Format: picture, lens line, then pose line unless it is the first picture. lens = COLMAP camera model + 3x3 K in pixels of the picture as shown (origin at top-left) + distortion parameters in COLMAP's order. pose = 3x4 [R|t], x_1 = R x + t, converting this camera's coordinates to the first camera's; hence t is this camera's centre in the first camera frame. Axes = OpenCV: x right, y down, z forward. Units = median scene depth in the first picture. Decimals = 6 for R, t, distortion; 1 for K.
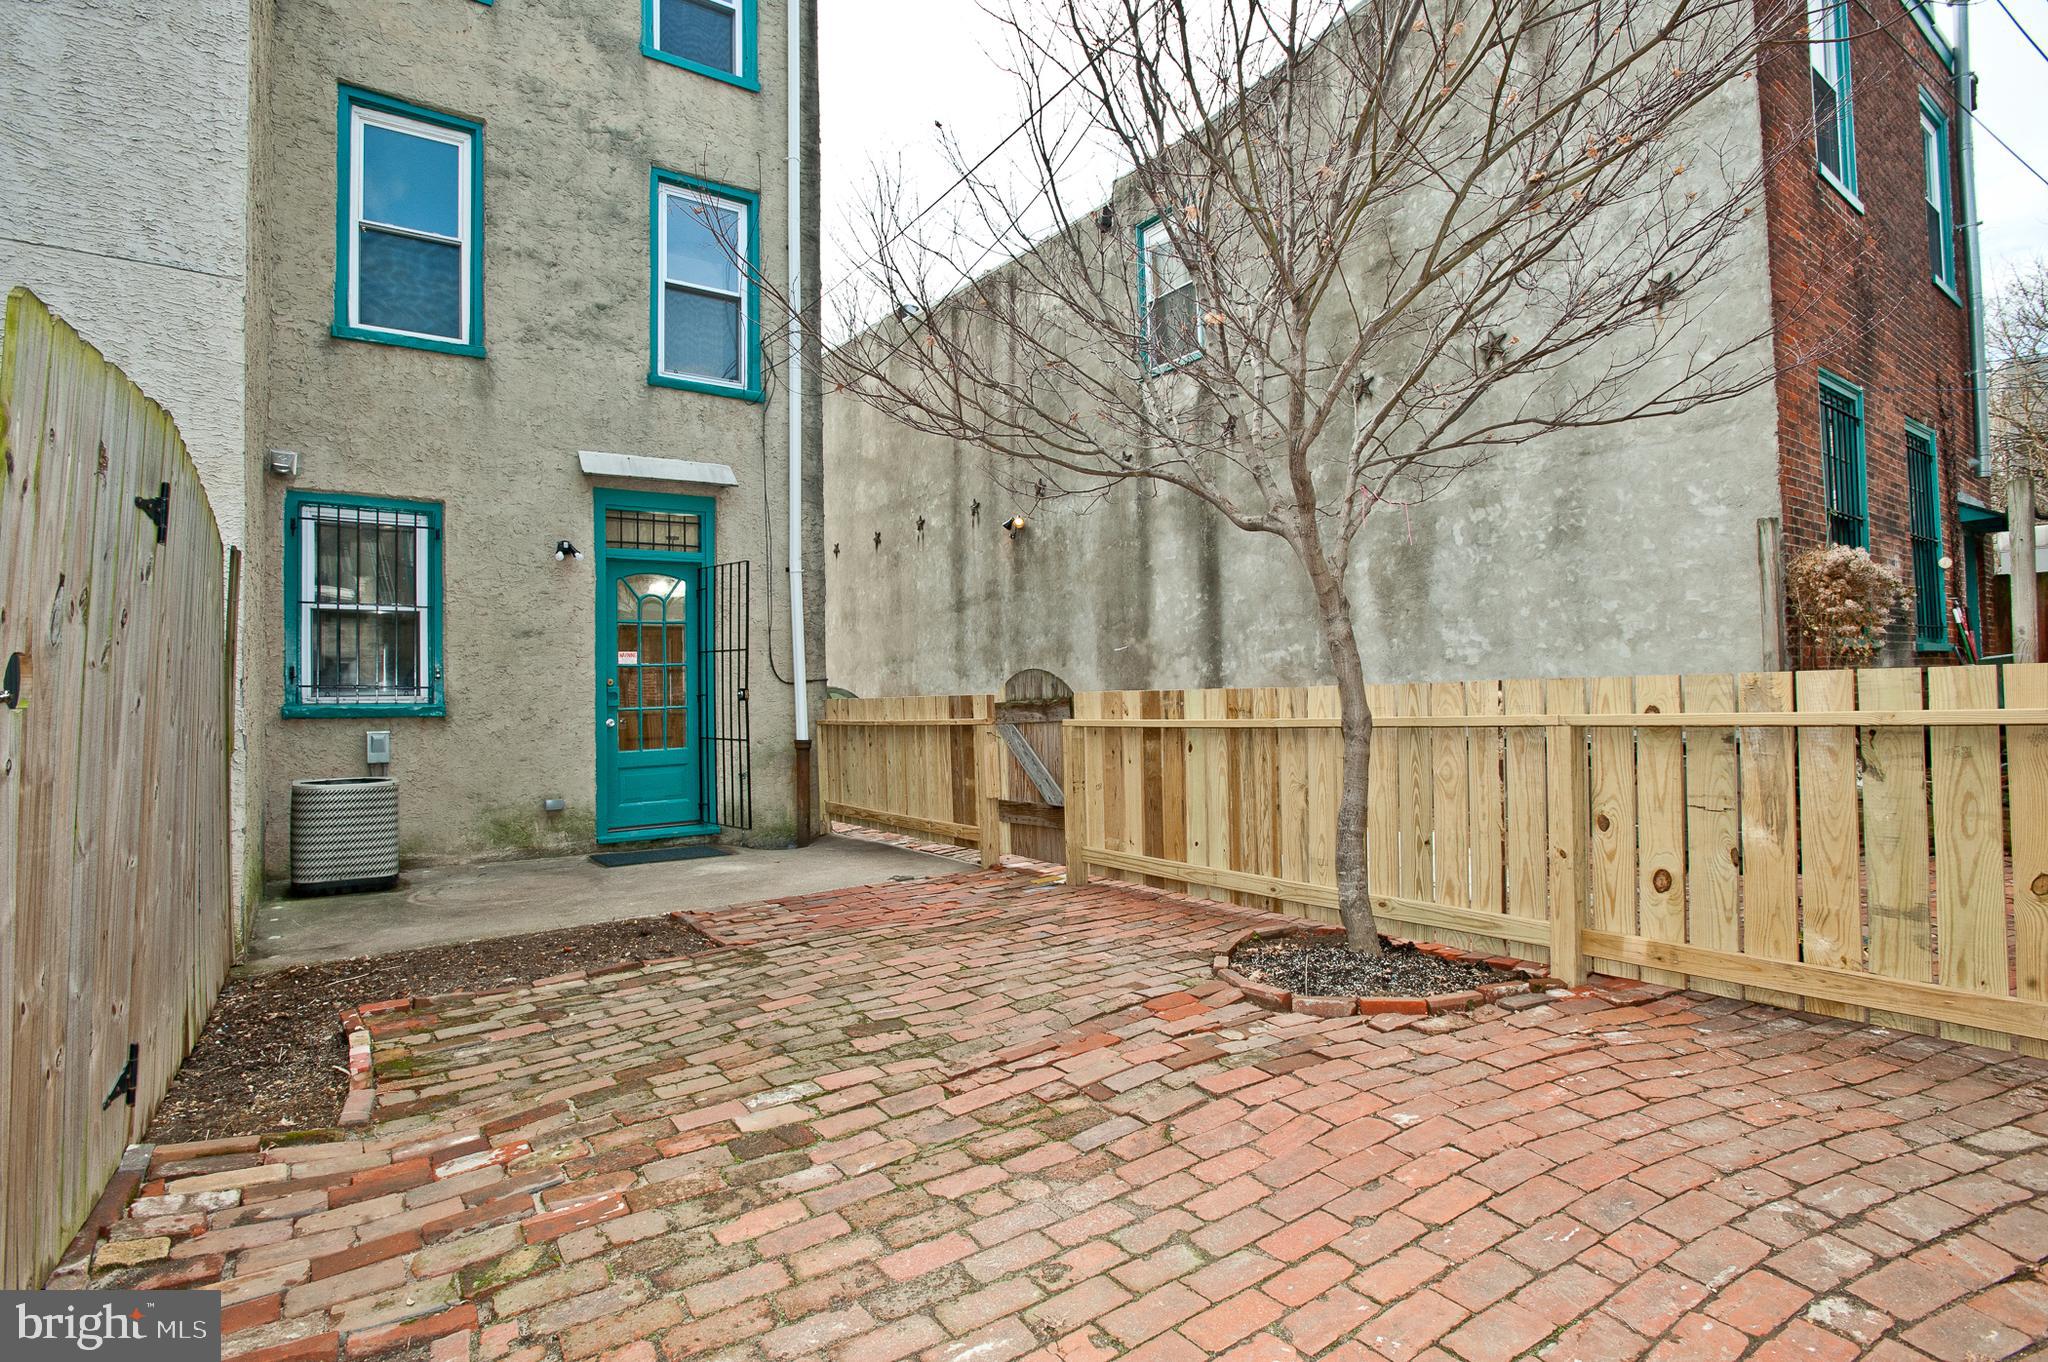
lens RADIAL K [[982.9, 0, 1017.5], [0, 982.9, 680.1], [0, 0, 1]] dist [-0.069662, 0.027440]
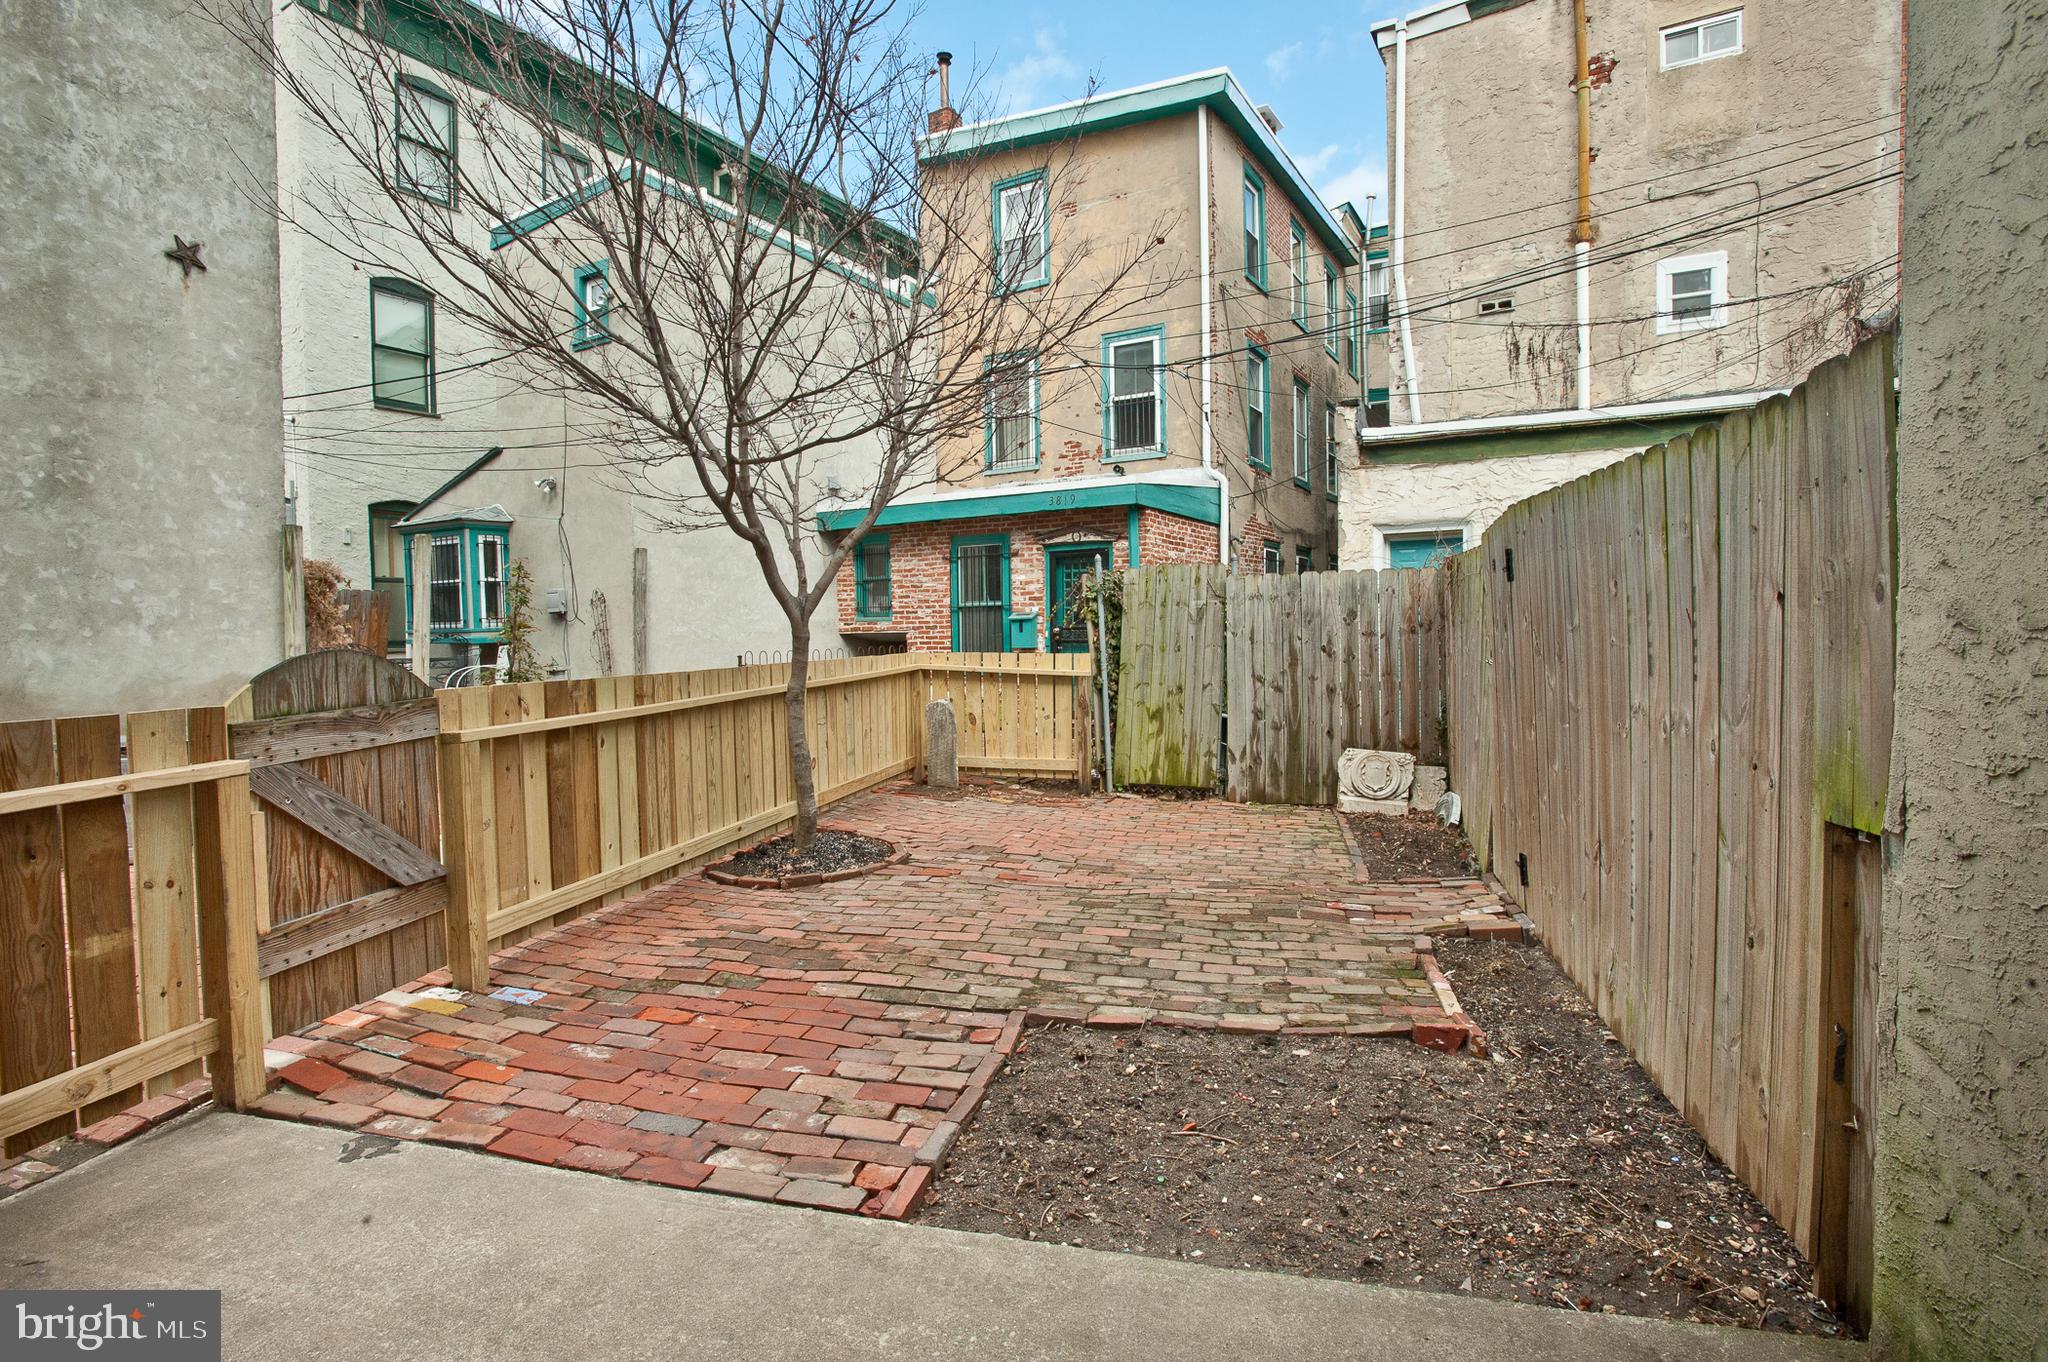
lens RADIAL K [[998.1, 0, 1025.2], [0, 998.1, 677.4], [0, 0, 1]] dist [-0.071348, 0.032797]
pose [[-0.664582, -0.008211, 0.747170, -0.724128], [0.010291, 0.999744, 0.020140, -0.005228], [-0.747145, 0.021074, -0.664327, 1.258528]]
